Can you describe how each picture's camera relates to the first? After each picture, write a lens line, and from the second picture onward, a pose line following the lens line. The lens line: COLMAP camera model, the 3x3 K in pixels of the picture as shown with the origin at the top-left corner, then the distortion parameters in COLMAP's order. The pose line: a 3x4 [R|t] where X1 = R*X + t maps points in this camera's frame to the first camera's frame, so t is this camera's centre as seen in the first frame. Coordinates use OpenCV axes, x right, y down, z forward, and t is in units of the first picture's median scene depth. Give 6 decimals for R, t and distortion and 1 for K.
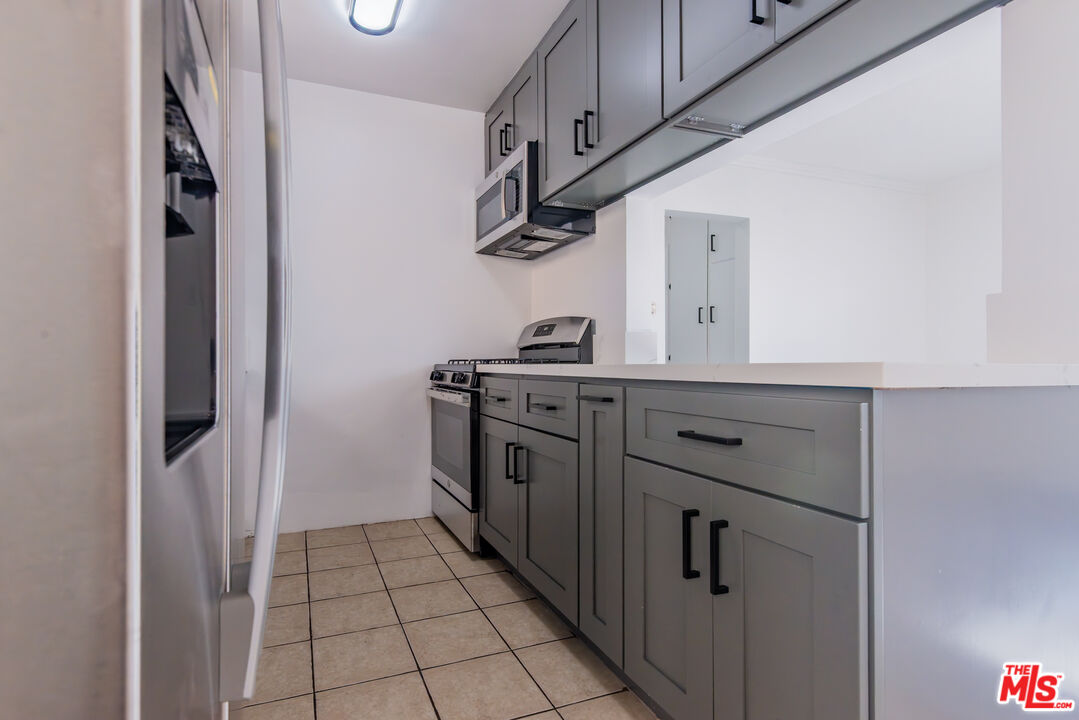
lens RADIAL K [[608.6, 0, 539.5], [0, 608.6, 360.0], [0, 0, 1]] dist [0.041759, -0.041863]
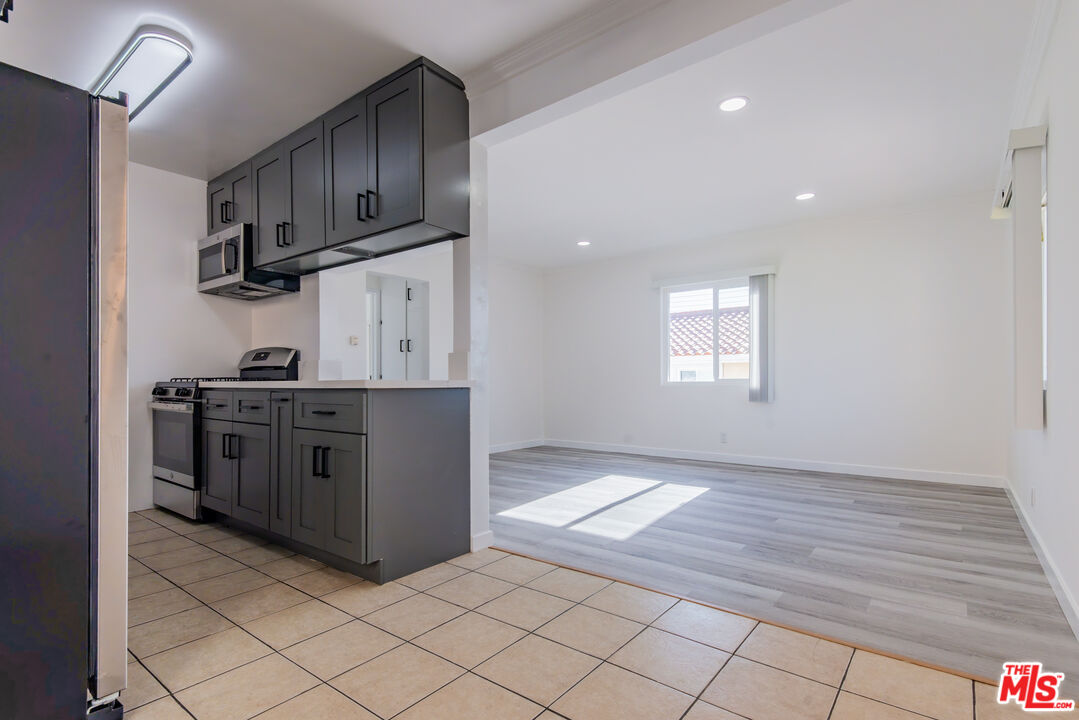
lens RADIAL K [[517.7, 0, 568.2], [0, 517.7, 377.7], [0, 0, 1]] dist [0.036820, -0.023740]
pose [[0.872444, 0.001427, 0.488712, 0.042082], [-0.000957, 0.999999, -0.001210, -0.001186], [-0.488713, 0.000588, 0.872444, -0.405348]]
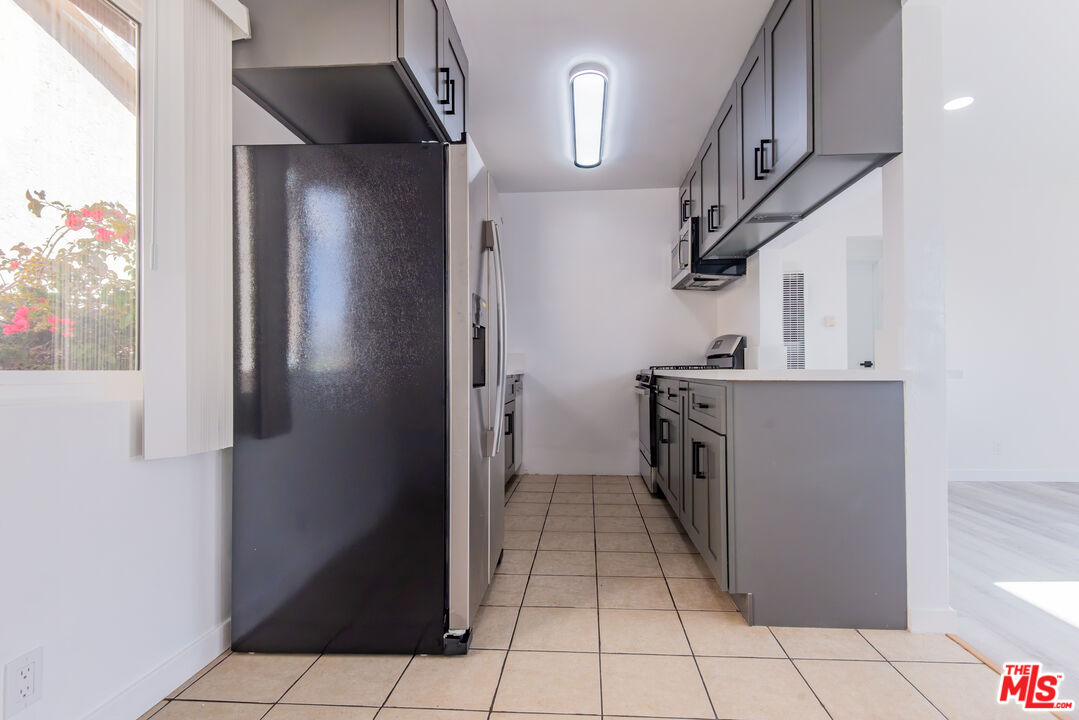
lens RADIAL K [[524.8, 0, 517.8], [0, 524.8, 365.4], [0, 0, 1]] dist [0.040308, -0.023995]
pose [[0.883725, -0.003908, -0.467990, 0.198110], [0.003937, 0.999992, -0.000916, -0.003622], [0.467990, -0.001033, 0.883733, -0.302963]]
